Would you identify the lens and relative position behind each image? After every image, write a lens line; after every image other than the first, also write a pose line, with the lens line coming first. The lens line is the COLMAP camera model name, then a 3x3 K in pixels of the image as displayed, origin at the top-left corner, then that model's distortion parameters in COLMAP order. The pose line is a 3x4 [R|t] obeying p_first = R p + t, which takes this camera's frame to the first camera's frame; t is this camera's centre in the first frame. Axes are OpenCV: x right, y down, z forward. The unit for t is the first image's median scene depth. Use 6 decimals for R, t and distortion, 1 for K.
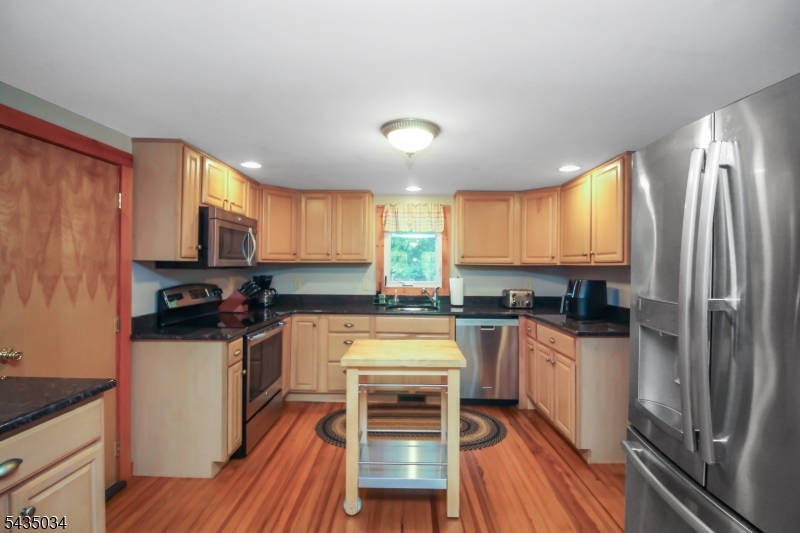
lens RADIAL K [[367.7, 0, 400.0], [0, 367.7, 266.5], [0, 0, 1]] dist [-0.000042, -0.000127]
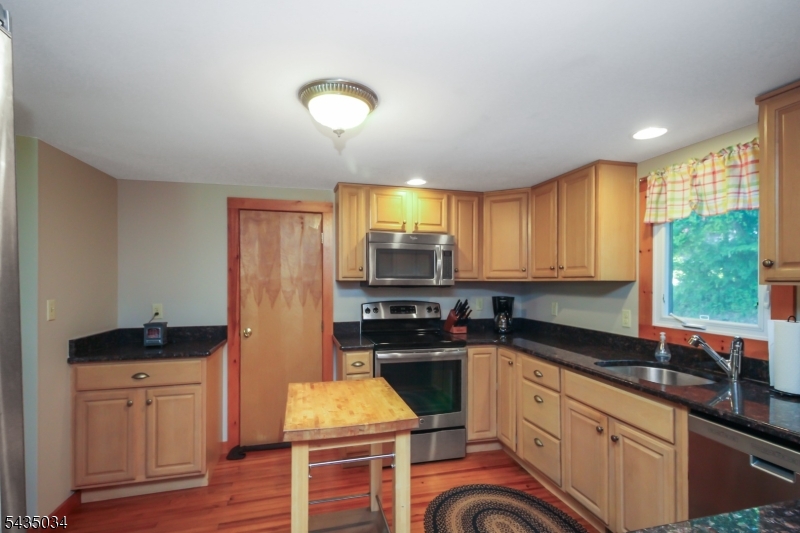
lens RADIAL K [[391.4, 0, 400.8], [0, 391.4, 282.7], [0, 0, 1]] dist [-0.000353, -0.000289]
pose [[0.269179, 0.001618, -0.963089, 0.655683], [-0.005884, 0.999983, 0.000036, -0.008271], [0.963072, 0.005657, 0.269184, 0.761597]]
